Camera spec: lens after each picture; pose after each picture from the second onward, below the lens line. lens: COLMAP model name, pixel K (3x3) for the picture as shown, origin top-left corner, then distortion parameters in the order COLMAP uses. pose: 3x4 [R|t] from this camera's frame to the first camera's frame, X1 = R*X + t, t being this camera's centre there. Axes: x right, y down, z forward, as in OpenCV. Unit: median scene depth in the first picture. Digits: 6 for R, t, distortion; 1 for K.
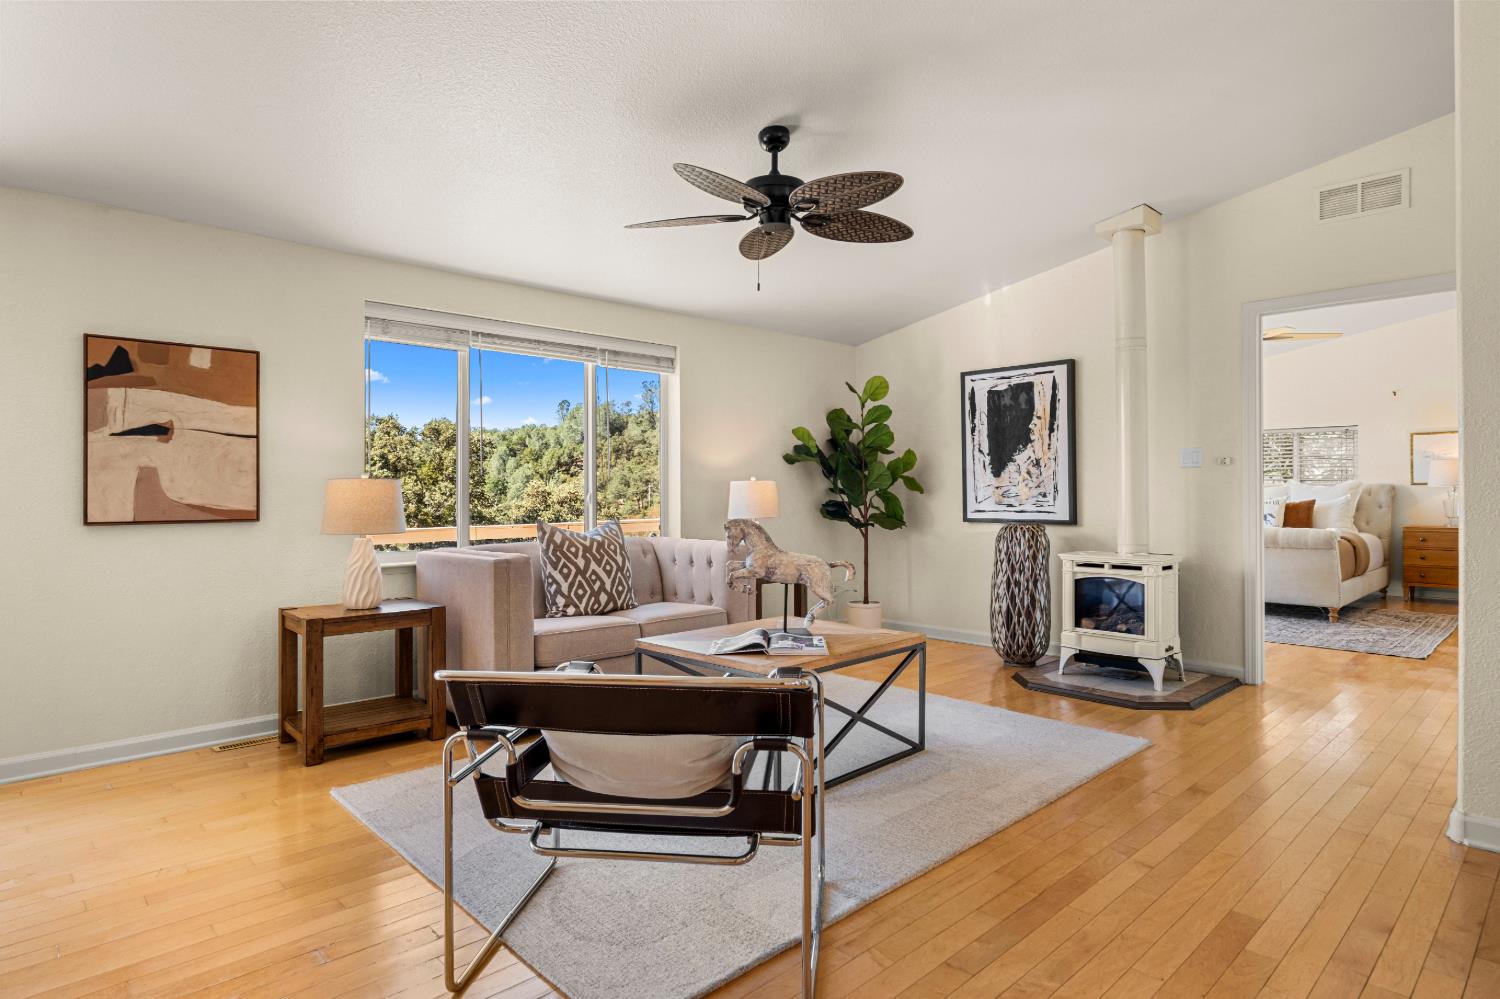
lens RADIAL K [[818.7, 0, 752.1], [0, 818.7, 494.2], [0, 0, 1]] dist [-0.003205, 0.000438]
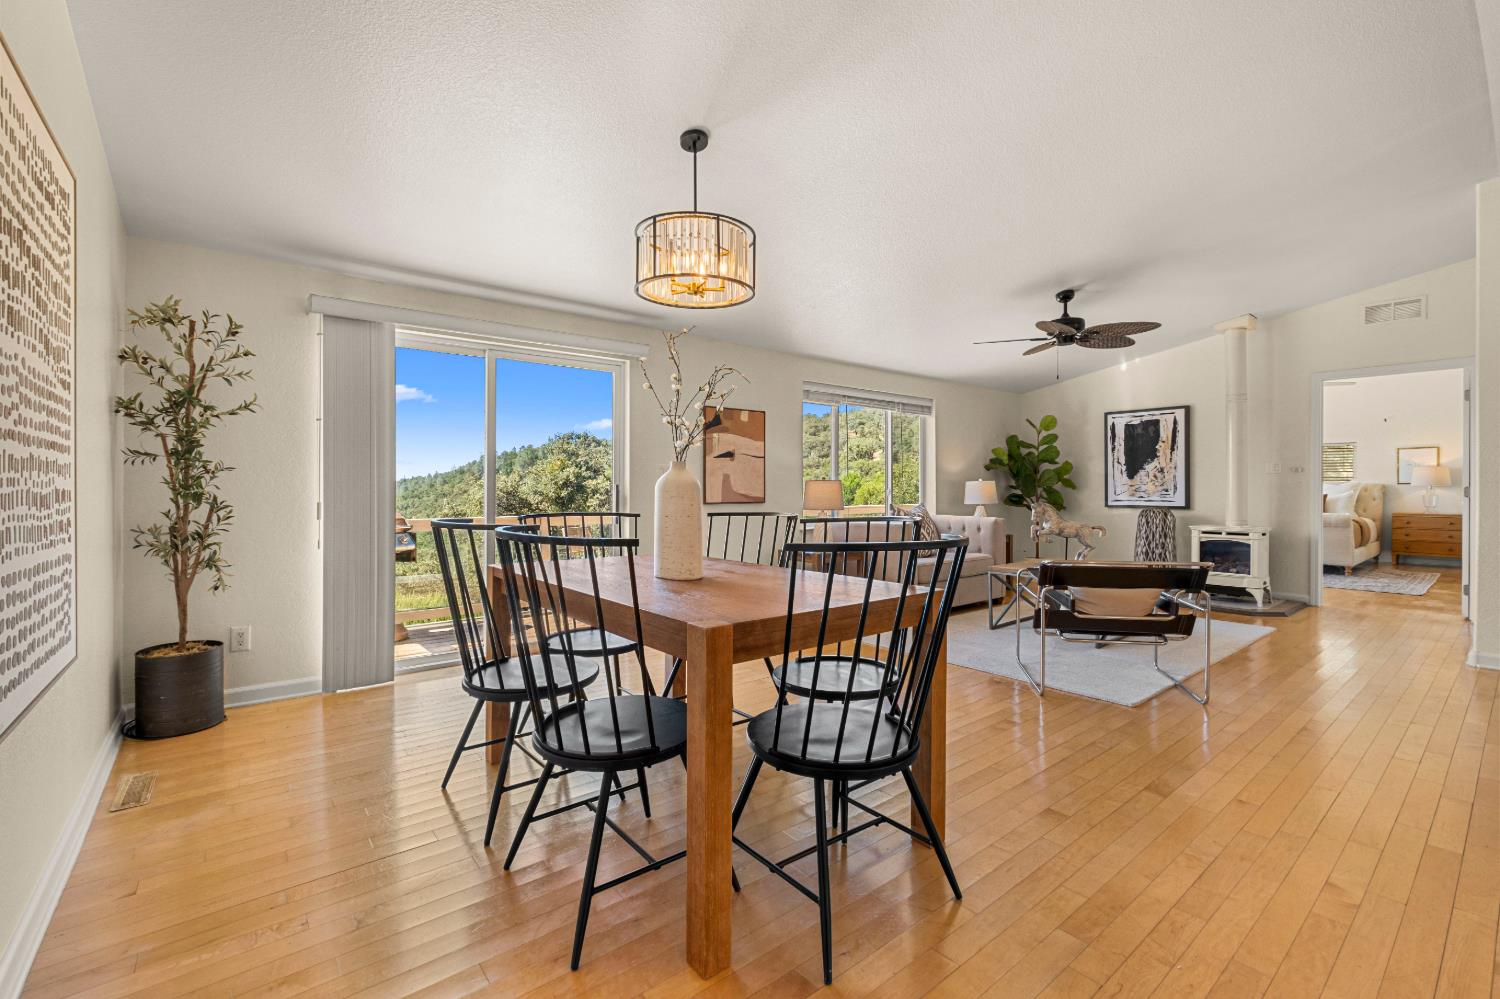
lens RADIAL K [[645.1, 0, 751.4], [0, 645.1, 495.7], [0, 0, 1]] dist [-0.002394, -0.000774]
pose [[0.996959, 0.003665, -0.077841, -0.340578], [-0.002903, 0.999947, 0.009901, 0.001372], [0.077873, -0.009645, 0.996917, -0.305763]]
